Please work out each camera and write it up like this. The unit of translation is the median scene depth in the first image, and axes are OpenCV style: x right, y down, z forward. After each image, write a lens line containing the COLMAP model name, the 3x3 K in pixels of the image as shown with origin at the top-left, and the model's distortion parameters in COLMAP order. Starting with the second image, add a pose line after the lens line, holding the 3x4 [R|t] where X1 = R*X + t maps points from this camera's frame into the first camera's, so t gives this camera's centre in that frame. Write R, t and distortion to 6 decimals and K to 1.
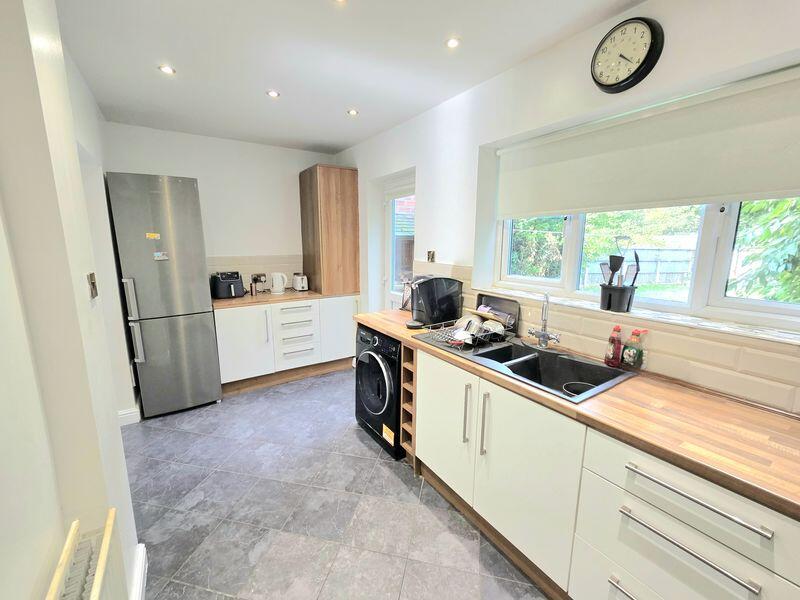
lens RADIAL K [[333.9, 0, 394.4], [0, 333.9, 300.6], [0, 0, 1]] dist [-0.000277, 0.000087]
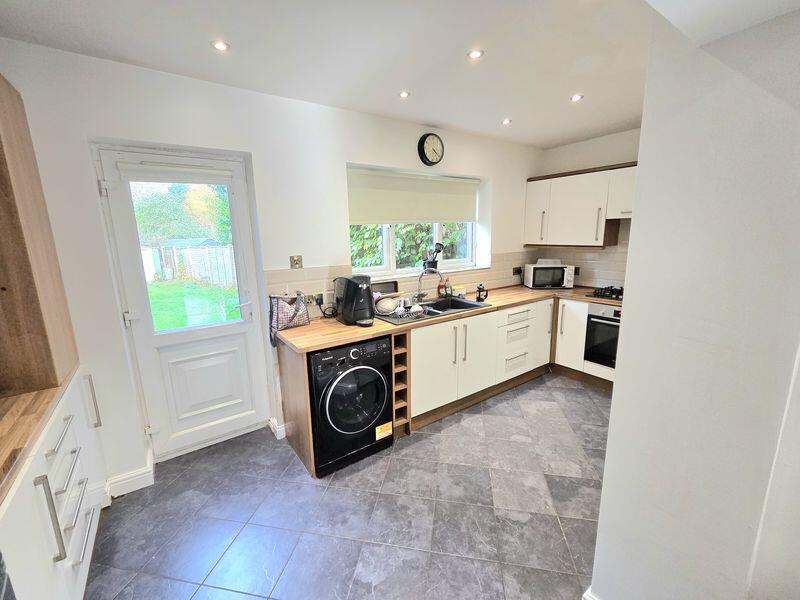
lens RADIAL K [[333.9, 0, 393.4], [0, 333.9, 297.9], [0, 0, 1]] dist [-0.000277, 0.000087]
pose [[-0.018905, -0.194717, 0.980677, -1.162292], [0.203595, 0.959552, 0.194447, -0.230400], [-0.978873, 0.203337, 0.021503, 1.052266]]
